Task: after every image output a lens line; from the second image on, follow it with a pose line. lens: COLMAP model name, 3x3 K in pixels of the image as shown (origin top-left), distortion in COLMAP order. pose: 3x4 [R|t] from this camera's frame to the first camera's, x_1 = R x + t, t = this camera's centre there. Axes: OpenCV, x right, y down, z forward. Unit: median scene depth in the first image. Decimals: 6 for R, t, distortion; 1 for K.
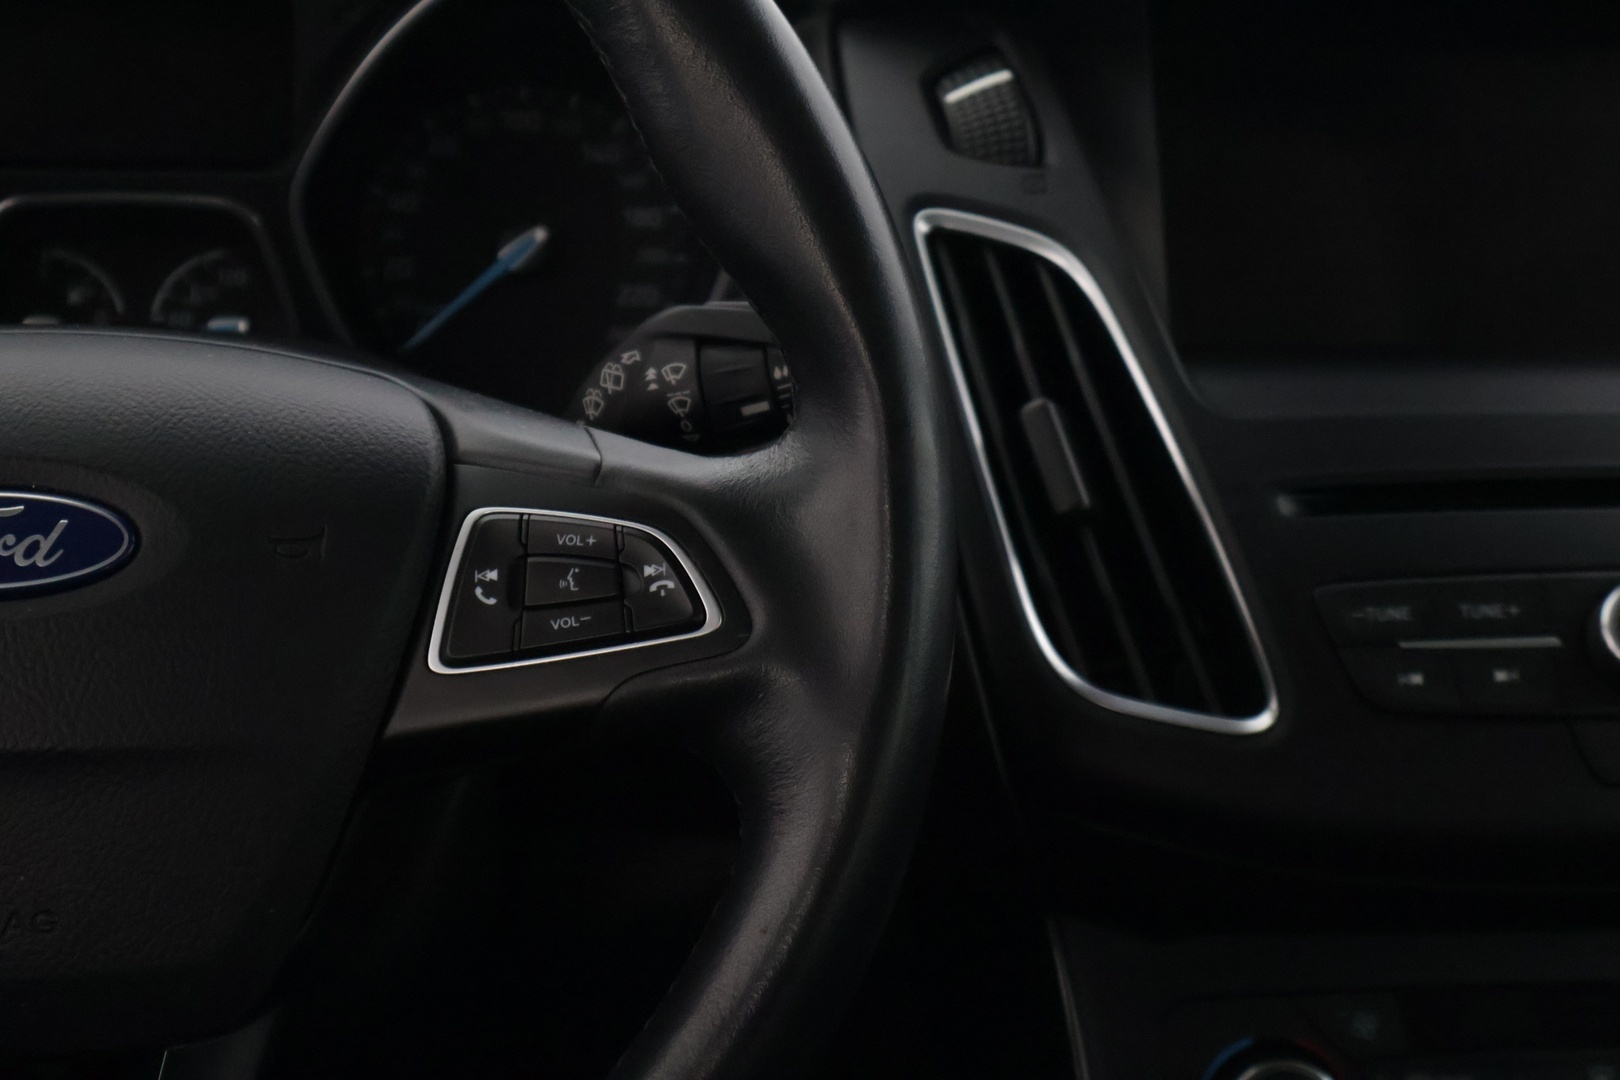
lens RADIAL K [[3256.1, 0, 838.3], [0, 3256.1, 538.0], [0, 0, 1]] dist [0.010920, 0.000000]
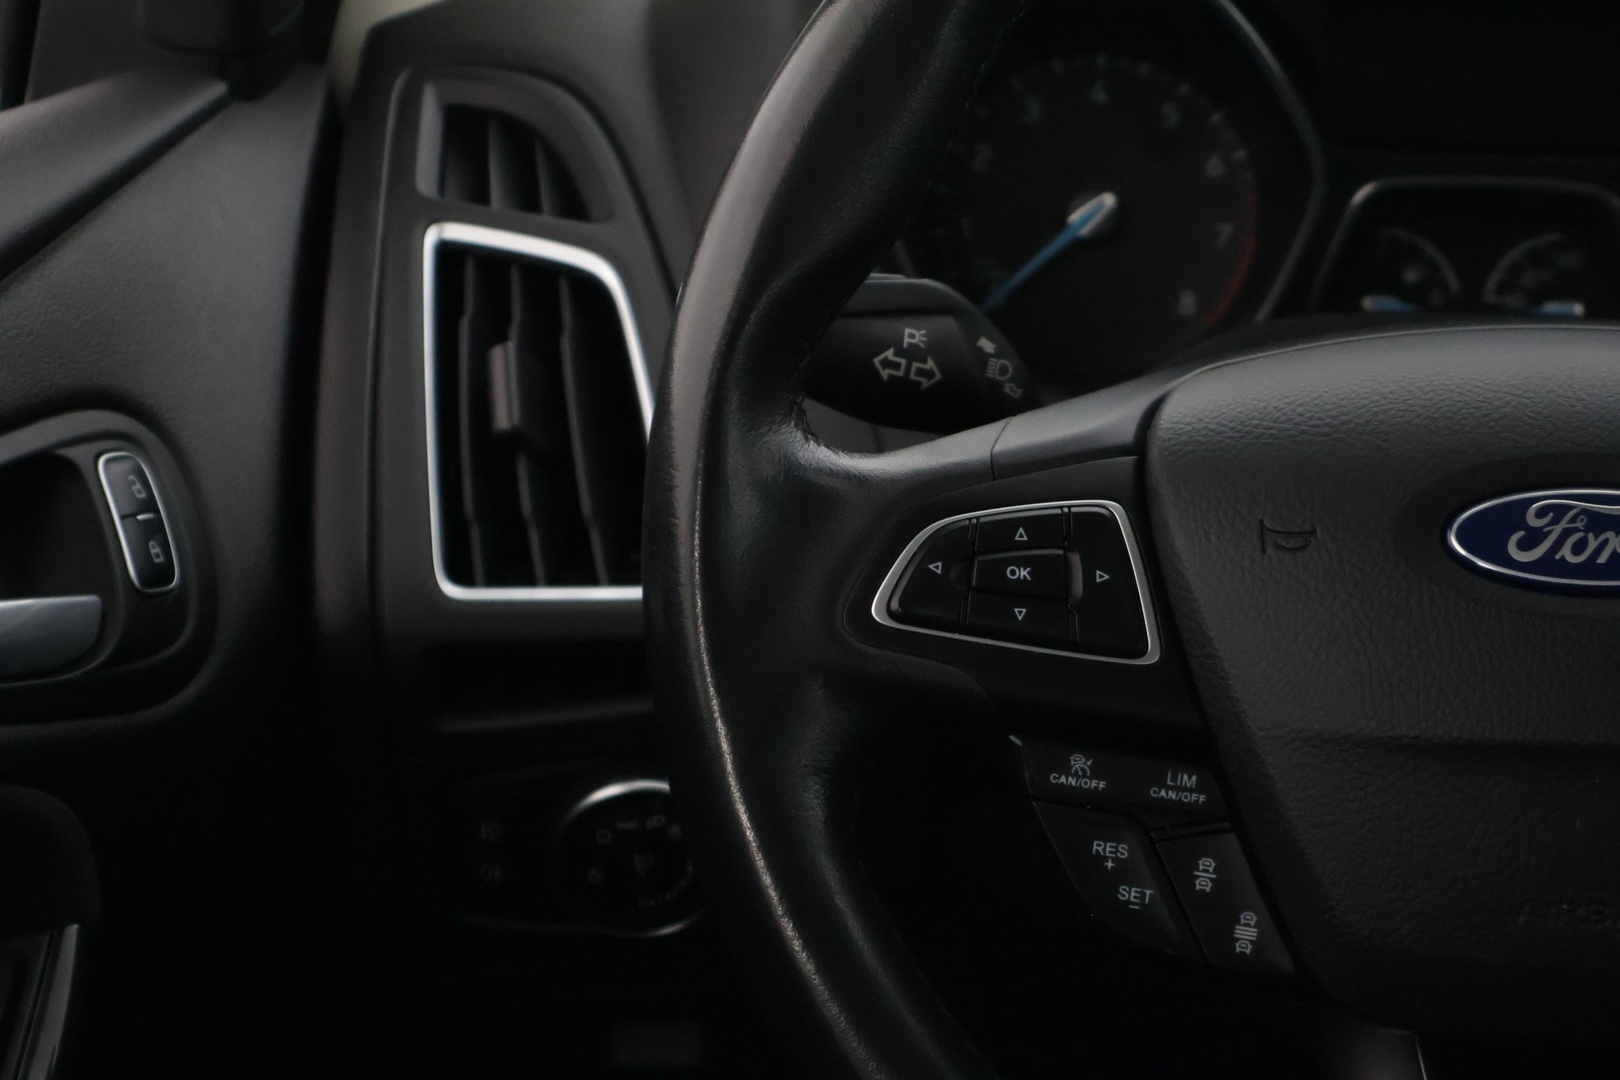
lens RADIAL K [[3256.1, 0, 807.1], [0, 3256.1, 531.9], [0, 0, 1]] dist [0.010920, 0.000000]
pose [[0.971730, 0.045698, -0.231630, -0.220750], [-0.041852, 0.998893, 0.021492, -0.010117], [0.232355, -0.011191, 0.972567, -0.041507]]
